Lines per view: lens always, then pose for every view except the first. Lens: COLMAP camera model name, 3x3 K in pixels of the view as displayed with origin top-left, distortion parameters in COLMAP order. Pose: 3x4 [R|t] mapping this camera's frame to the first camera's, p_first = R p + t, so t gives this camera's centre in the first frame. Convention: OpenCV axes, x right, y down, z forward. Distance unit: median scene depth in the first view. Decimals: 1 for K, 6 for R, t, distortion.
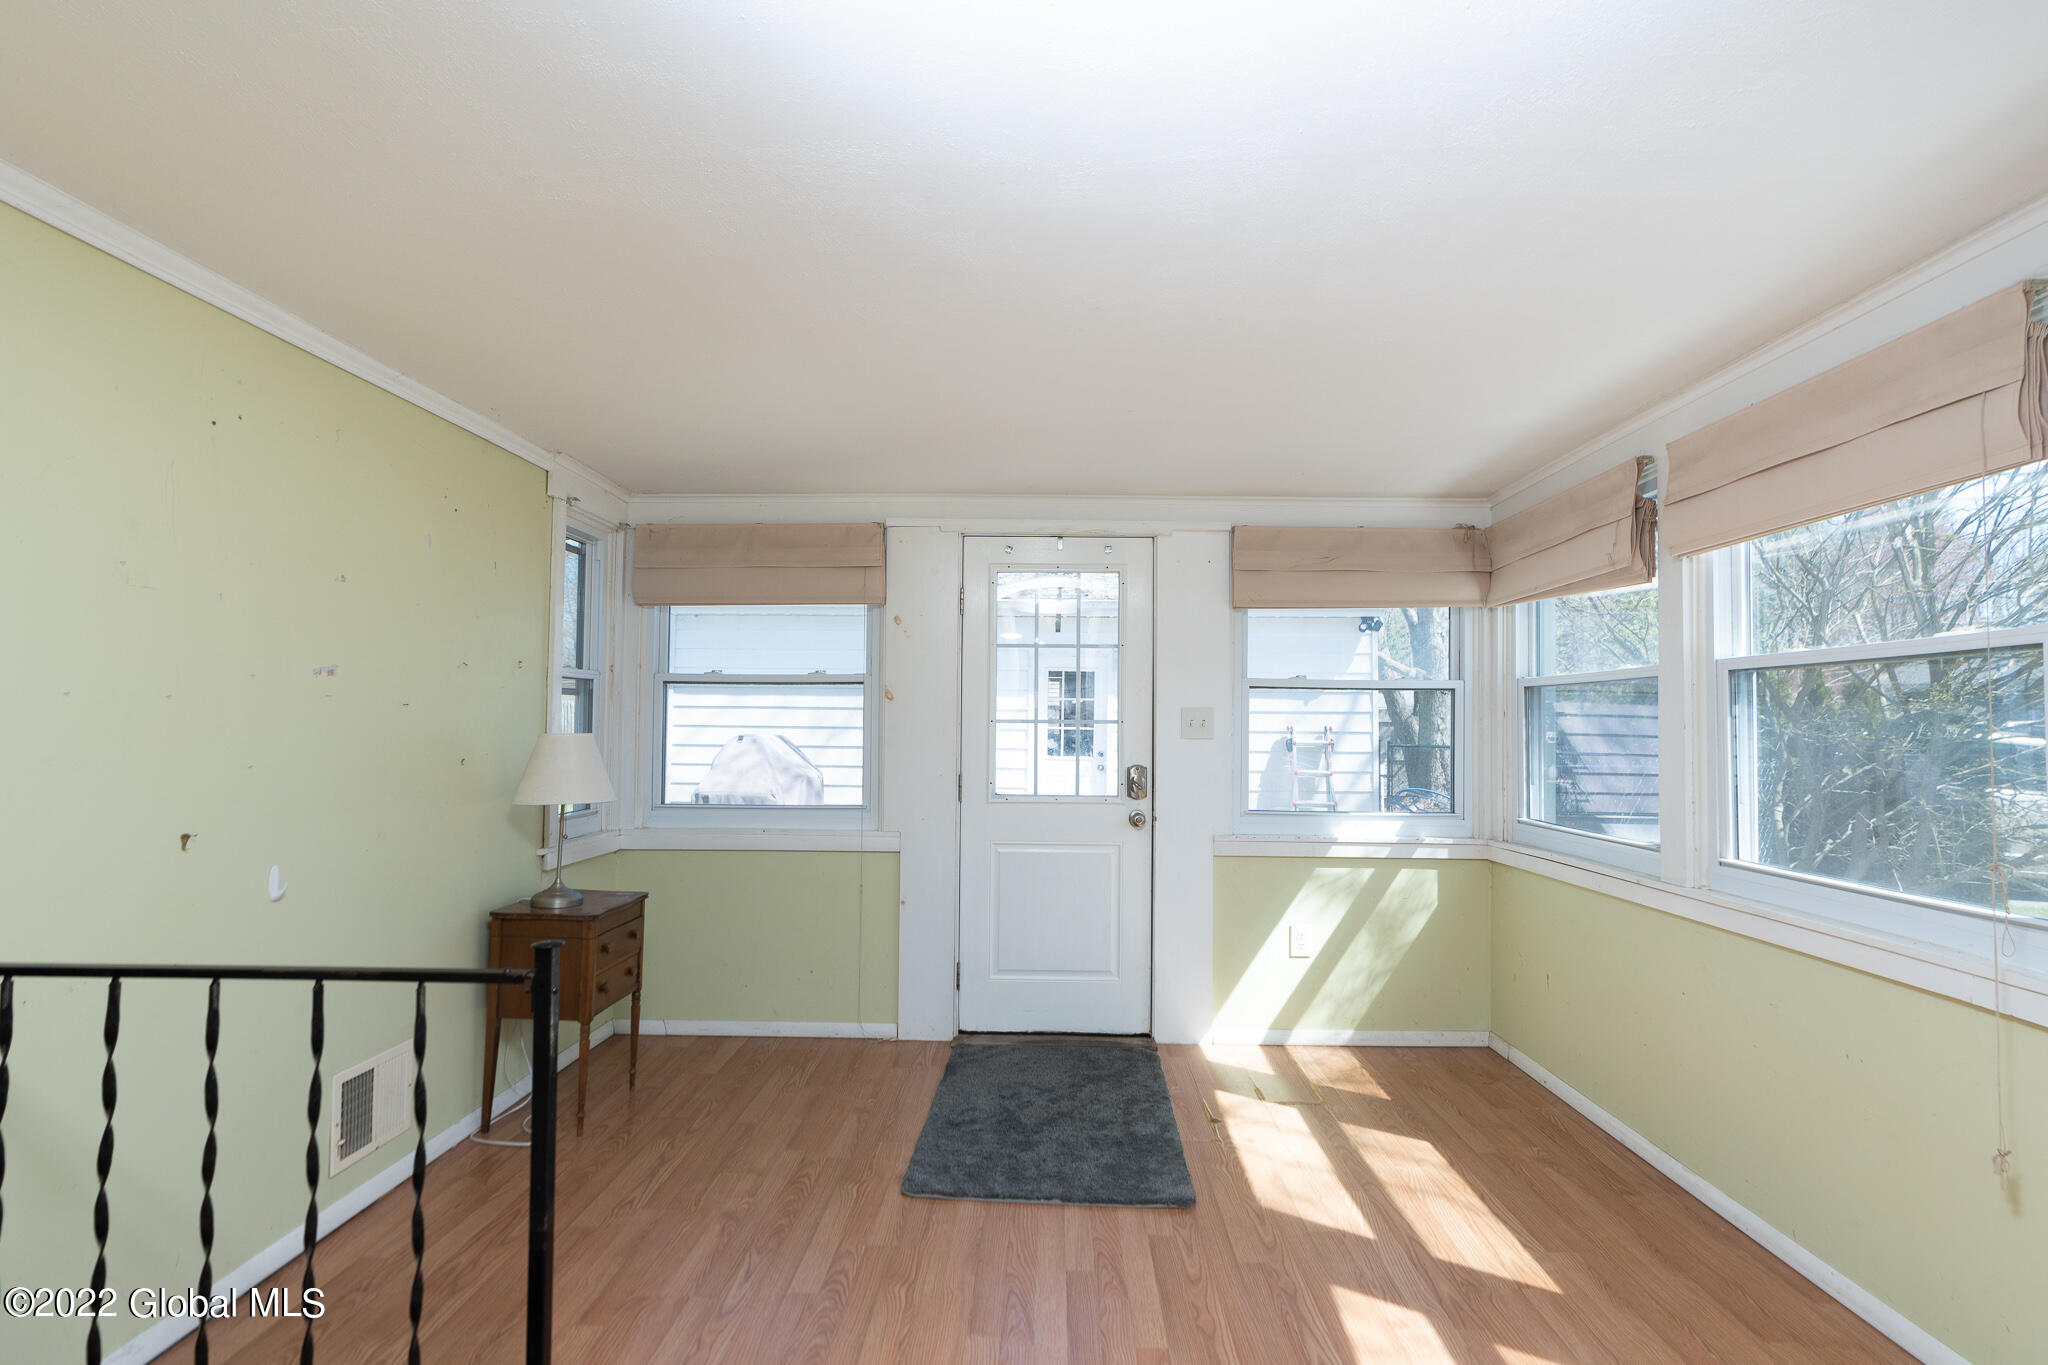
lens RADIAL K [[996.6, 0, 1024.0], [0, 996.6, 682.5], [0, 0, 1]] dist [-0.000458, -0.000197]
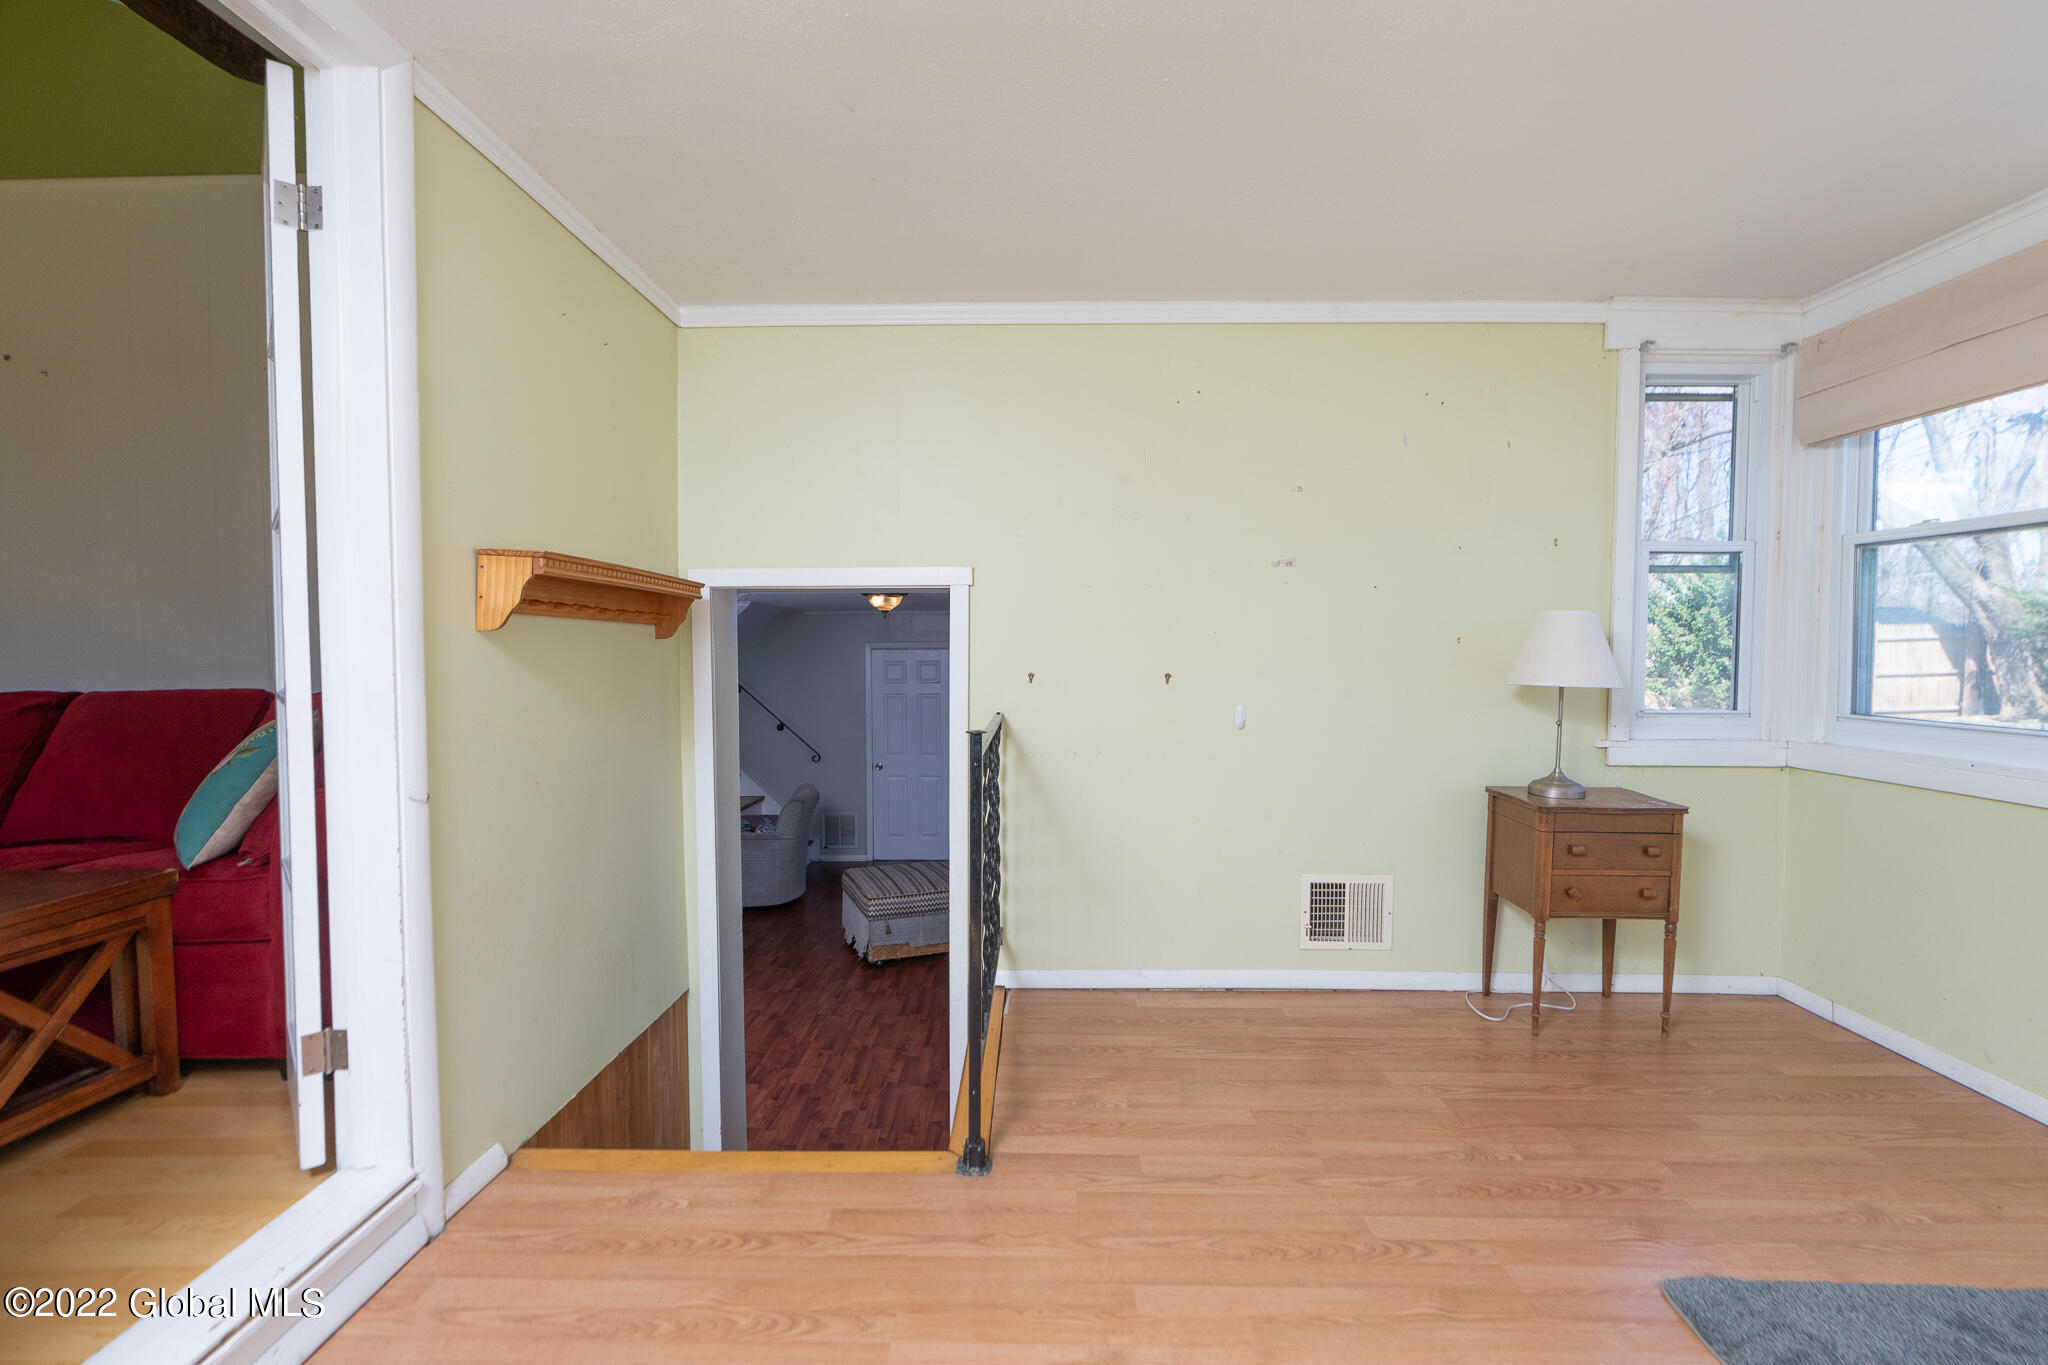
lens RADIAL K [[921.2, 0, 1024.0], [0, 921.2, 682.5], [0, 0, 1]] dist [0.004228, 0.000380]
pose [[0.006286, 0.035622, -0.999346, 0.345642], [0.033050, 0.998812, 0.035811, 0.061061], [0.999434, -0.033254, 0.005102, 0.436685]]
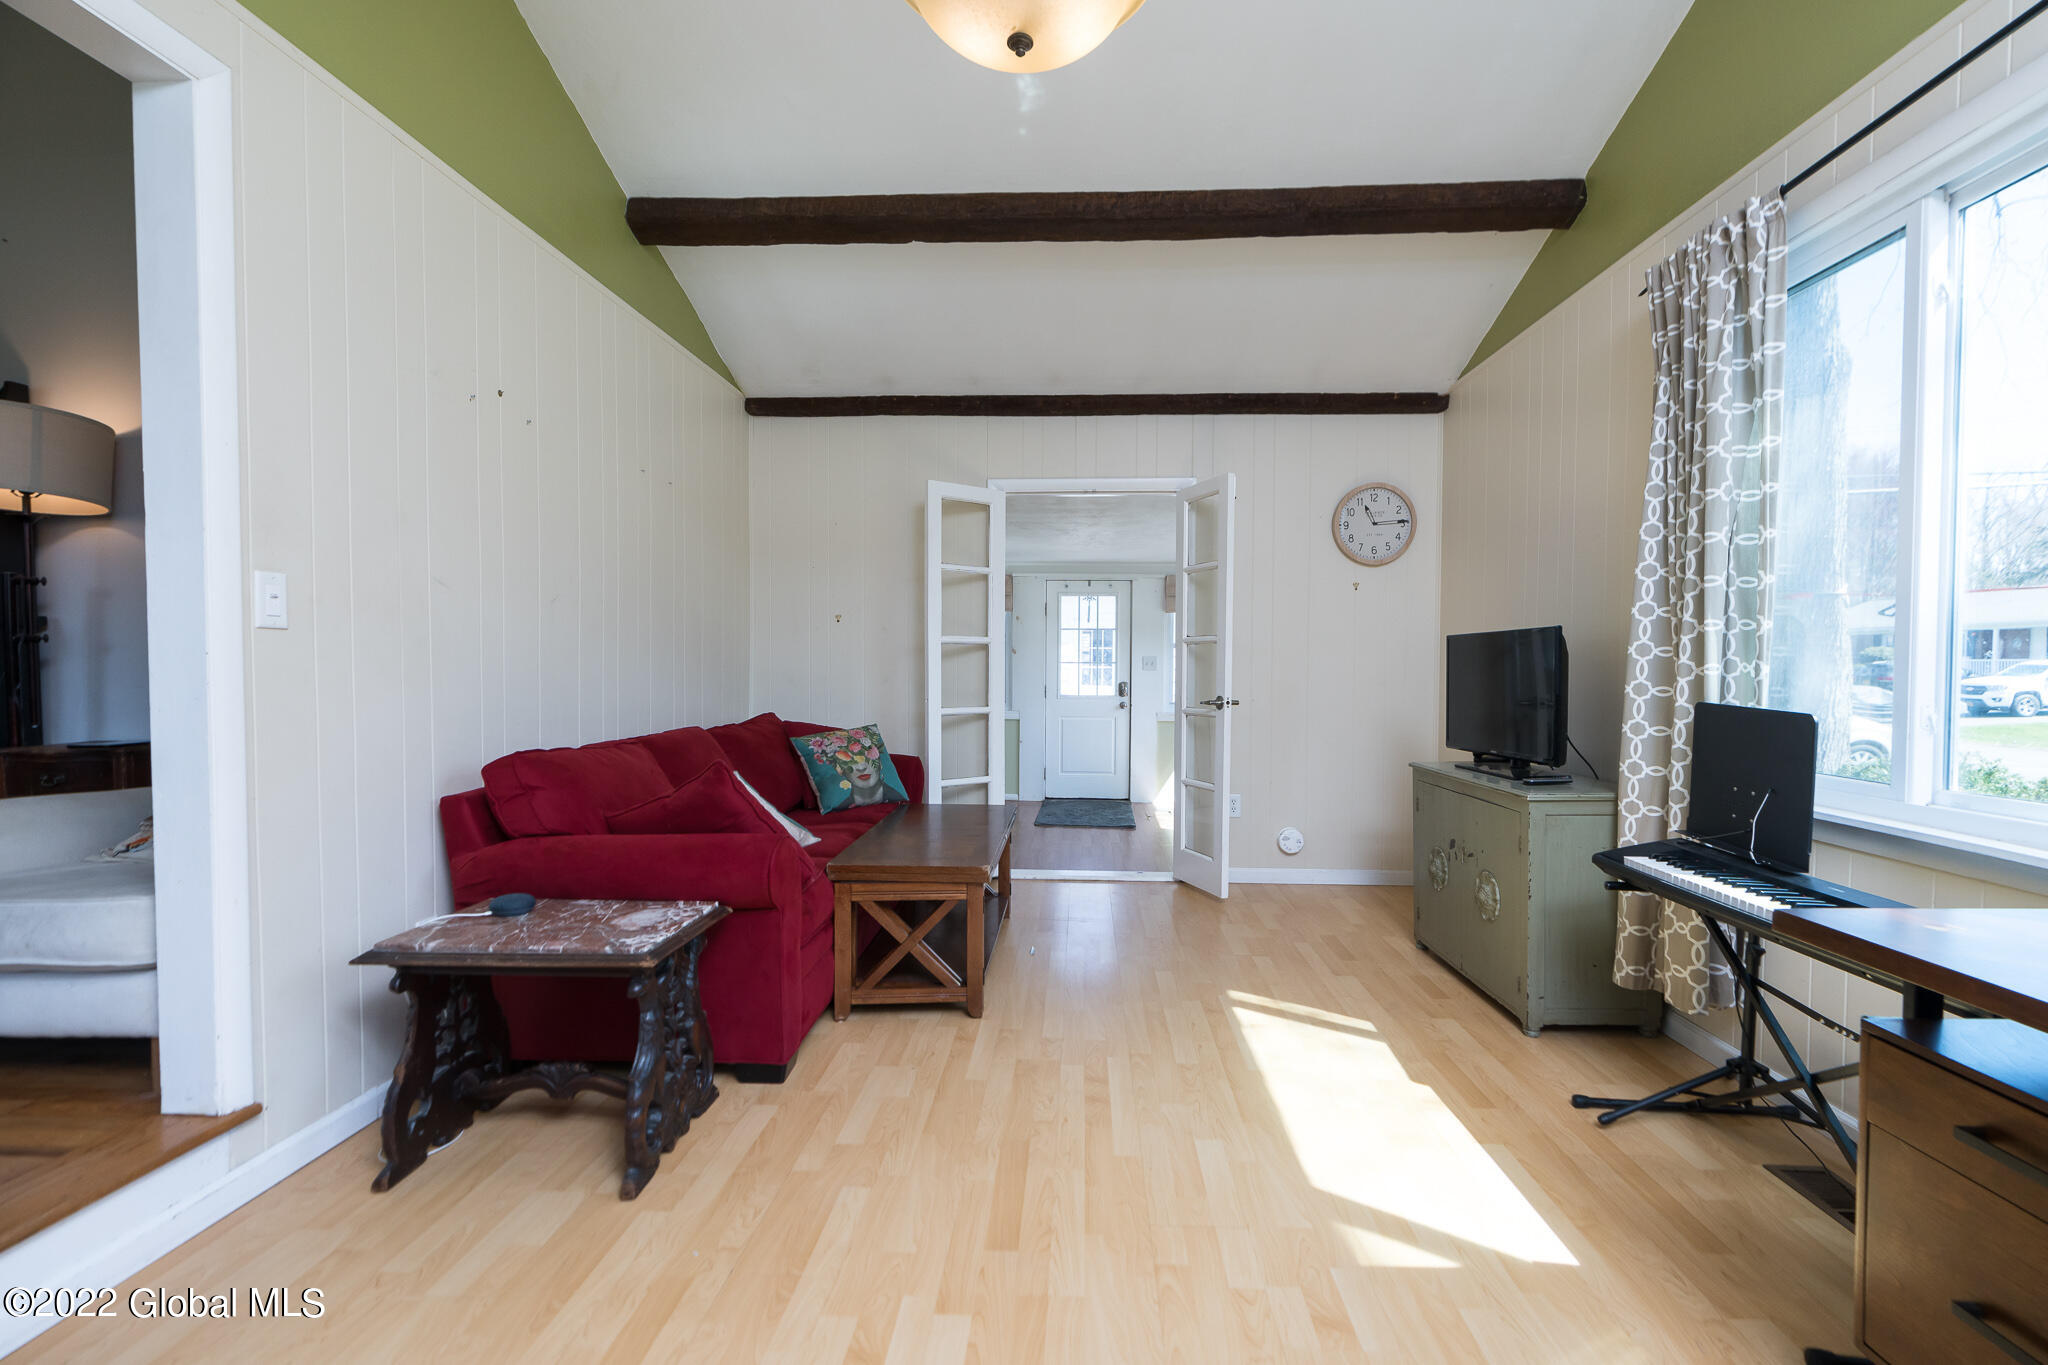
lens RADIAL K [[921.2, 0, 1024.0], [0, 921.2, 682.5], [0, 0, 1]] dist [0.004228, 0.000380]
pose [[0.999410, -0.000099, -0.034333, -0.045004], [0.002098, 0.998303, 0.058203, -0.042092], [0.034269, -0.058241, 0.997714, -1.226223]]
